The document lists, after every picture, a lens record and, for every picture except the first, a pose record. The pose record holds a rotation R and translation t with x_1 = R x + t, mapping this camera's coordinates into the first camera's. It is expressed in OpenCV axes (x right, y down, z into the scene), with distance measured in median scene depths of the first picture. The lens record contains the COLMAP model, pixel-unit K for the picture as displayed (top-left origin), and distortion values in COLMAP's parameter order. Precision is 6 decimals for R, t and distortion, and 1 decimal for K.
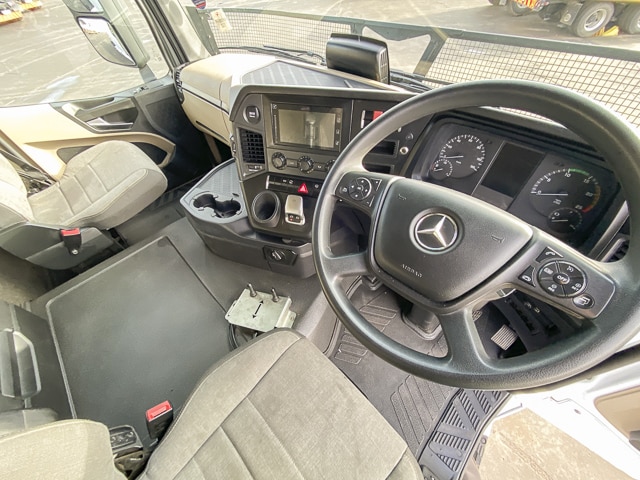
lens RADIAL K [[257.4, 0, 320.0], [0, 257.4, 240.0], [0, 0, 1]] dist [-0.000132, -0.000453]
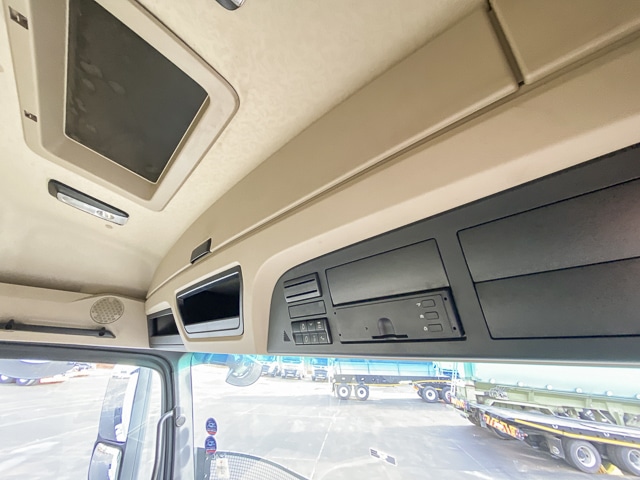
lens RADIAL K [[257.4, 0, 320.0], [0, 257.4, 240.0], [0, 0, 1]] dist [-0.000132, -0.000453]
pose [[0.994692, 0.085772, -0.056839, -0.002074], [-0.078319, 0.272831, -0.958869, -0.115173], [-0.066737, 0.958231, 0.278101, -0.222943]]
